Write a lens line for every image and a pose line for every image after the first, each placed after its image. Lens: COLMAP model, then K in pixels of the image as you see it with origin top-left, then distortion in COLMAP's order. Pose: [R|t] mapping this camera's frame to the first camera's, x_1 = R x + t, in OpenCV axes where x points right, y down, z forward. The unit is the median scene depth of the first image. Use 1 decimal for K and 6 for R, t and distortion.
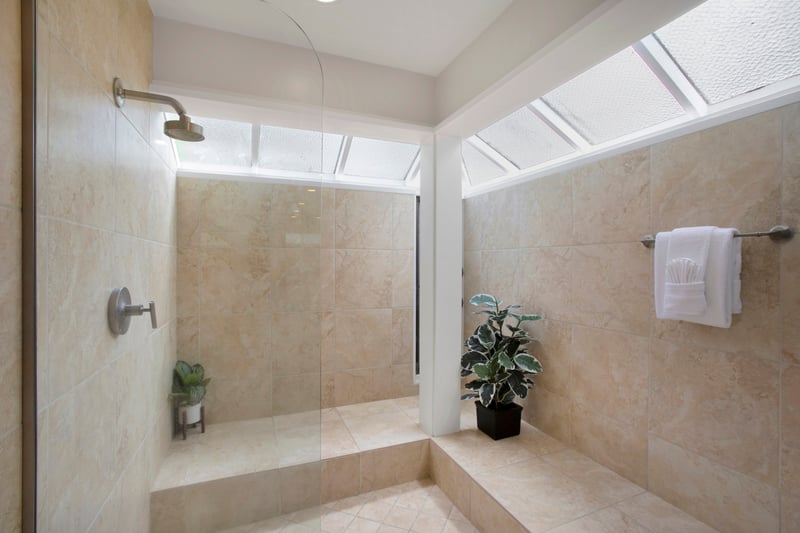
lens RADIAL K [[374.0, 0, 408.0], [0, 374.0, 268.3], [0, 0, 1]] dist [-0.039414, 0.001786]
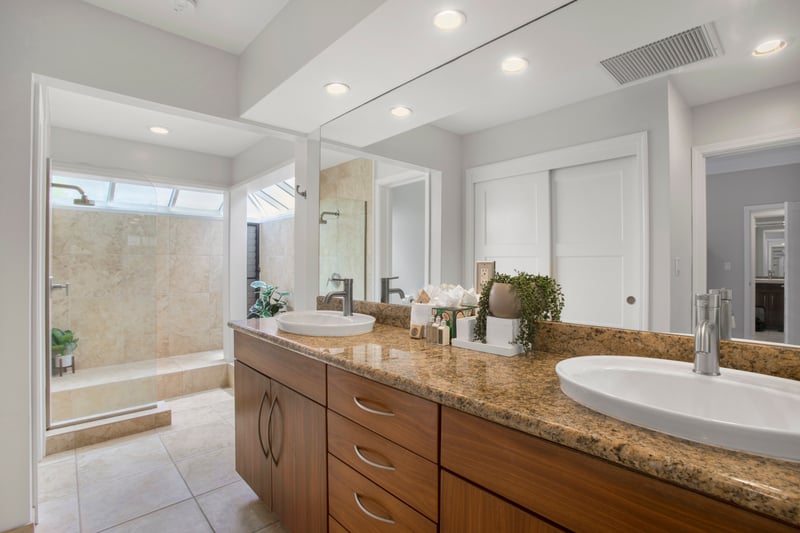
lens RADIAL K [[374.0, 0, 399.3], [0, 374.0, 265.7], [0, 0, 1]] dist [-0.039414, 0.001786]
pose [[0.942131, -0.002335, 0.335237, 0.224012], [0.004293, 0.999978, -0.005098, 0.004796], [-0.335218, 0.006242, 0.942120, -0.883221]]
